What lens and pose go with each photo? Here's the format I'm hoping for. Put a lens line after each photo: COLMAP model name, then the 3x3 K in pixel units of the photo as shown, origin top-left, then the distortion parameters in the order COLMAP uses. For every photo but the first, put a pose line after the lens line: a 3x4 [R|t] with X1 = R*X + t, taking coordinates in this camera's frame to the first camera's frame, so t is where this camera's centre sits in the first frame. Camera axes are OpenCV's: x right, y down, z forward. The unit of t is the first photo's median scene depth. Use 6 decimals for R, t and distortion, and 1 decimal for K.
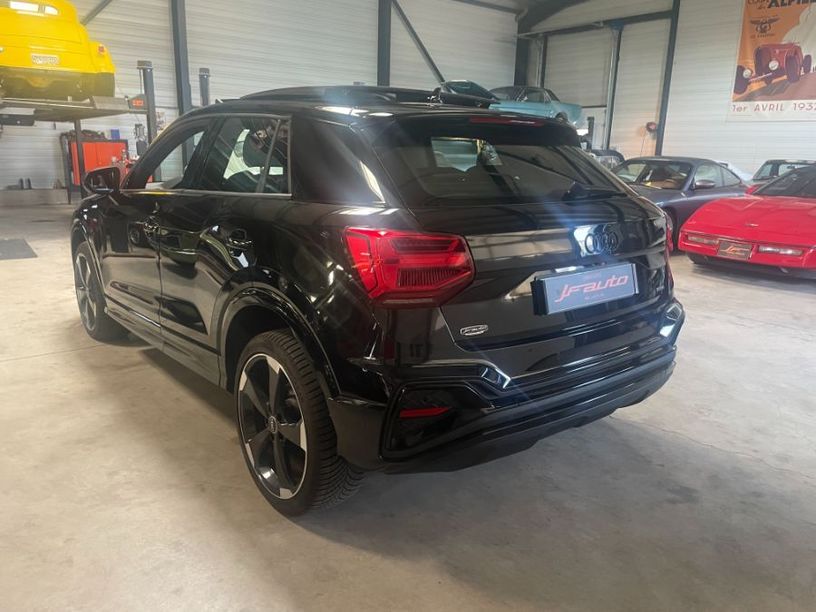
lens RADIAL K [[621.6, 0, 403.4], [0, 621.6, 299.1], [0, 0, 1]] dist [0.068700, -0.084645]
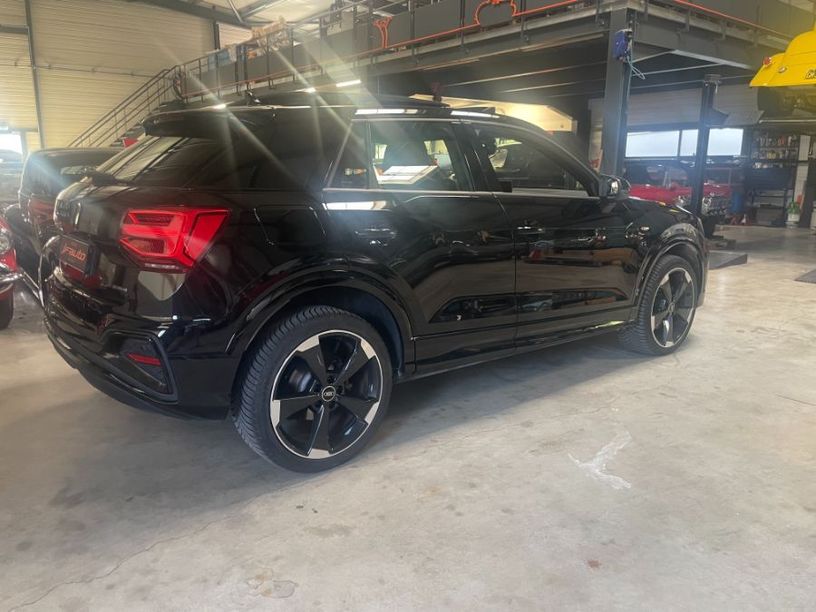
lens RADIAL K [[621.6, 0, 404.5], [0, 621.6, 306.9], [0, 0, 1]] dist [0.068700, -0.084645]
pose [[-0.011195, 0.199038, -0.979928, 1.400128], [-0.234545, 0.952127, 0.196070, -0.285386], [0.972041, 0.232032, 0.036025, 1.486956]]
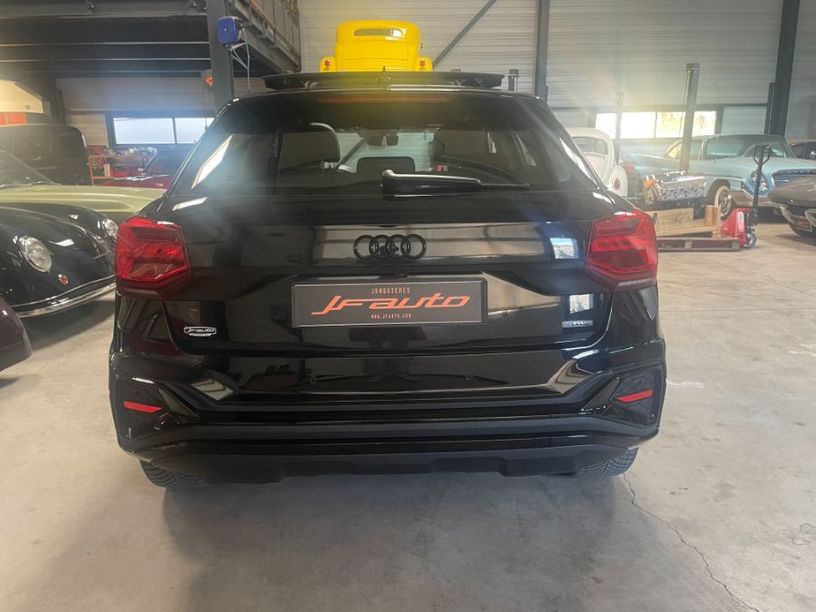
lens RADIAL K [[621.6, 0, 408.1], [0, 621.6, 301.4], [0, 0, 1]] dist [0.068700, -0.084645]
pose [[0.797730, 0.113391, -0.592259, 0.724543], [-0.112906, 0.992878, 0.038015, -0.050525], [0.592351, 0.036543, 0.804851, 0.358715]]
